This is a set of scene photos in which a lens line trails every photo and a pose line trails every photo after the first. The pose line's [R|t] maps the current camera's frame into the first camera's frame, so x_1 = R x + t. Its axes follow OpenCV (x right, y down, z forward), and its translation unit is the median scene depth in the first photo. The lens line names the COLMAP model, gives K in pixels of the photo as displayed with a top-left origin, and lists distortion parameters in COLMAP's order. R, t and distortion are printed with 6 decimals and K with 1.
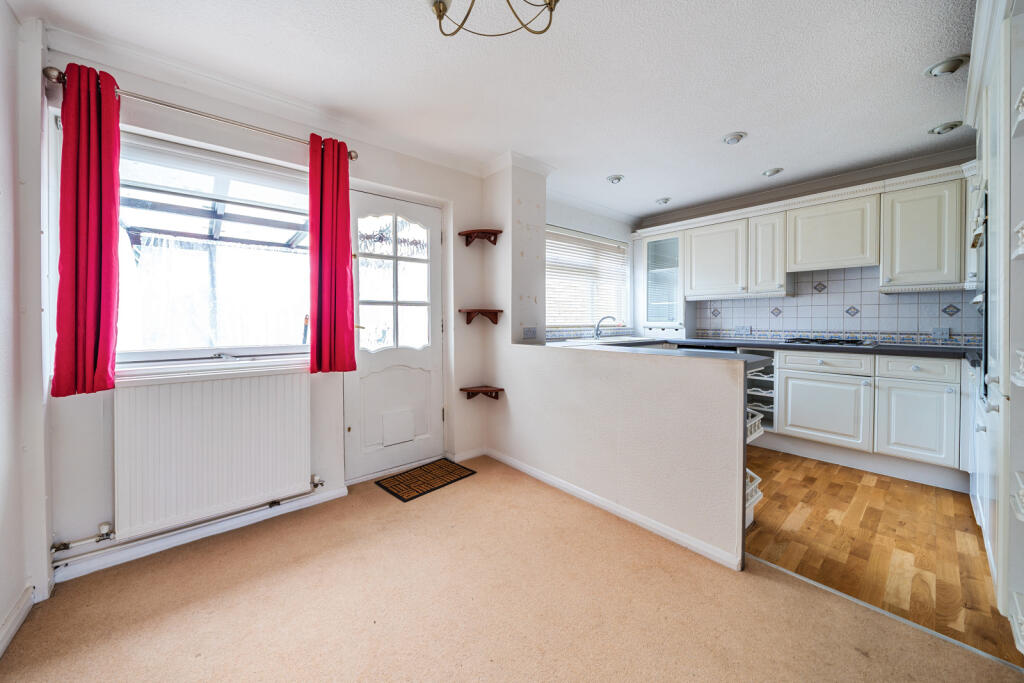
lens RADIAL K [[375.3, 0, 535.6], [0, 375.3, 324.1], [0, 0, 1]] dist [0.000138, 0.000075]
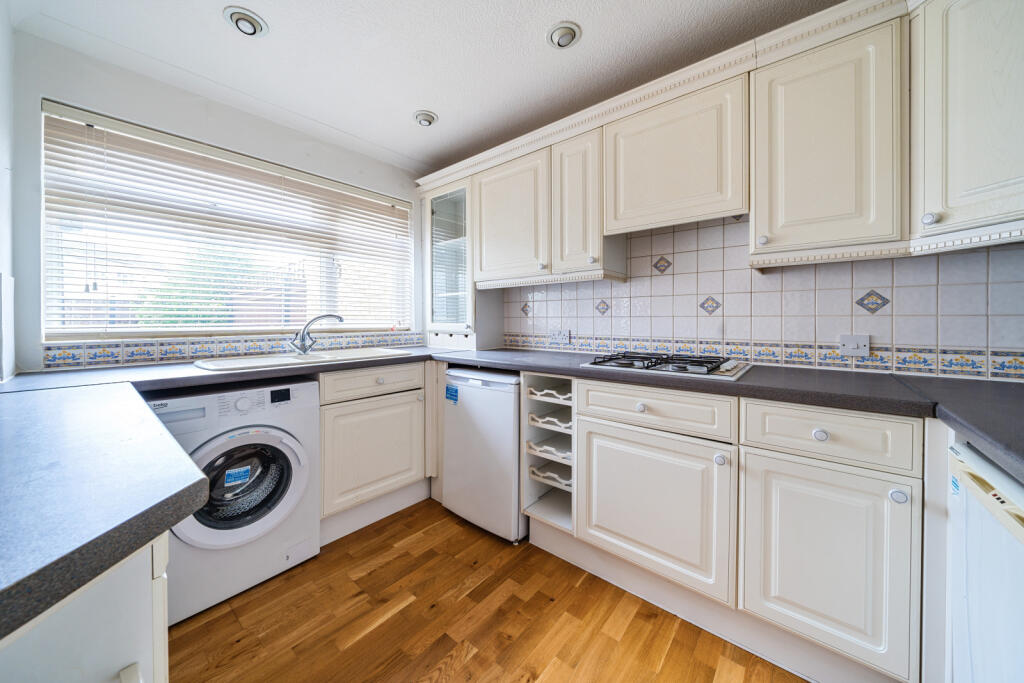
lens RADIAL K [[362.0, 0, 512.0], [0, 362.0, 321.9], [0, 0, 1]] dist [-0.005154, -0.000082]
pose [[0.991217, -0.001185, 0.132241, 0.487417], [0.002068, 0.999976, -0.006541, -0.006204], [-0.132230, 0.006757, 0.991196, 0.511396]]
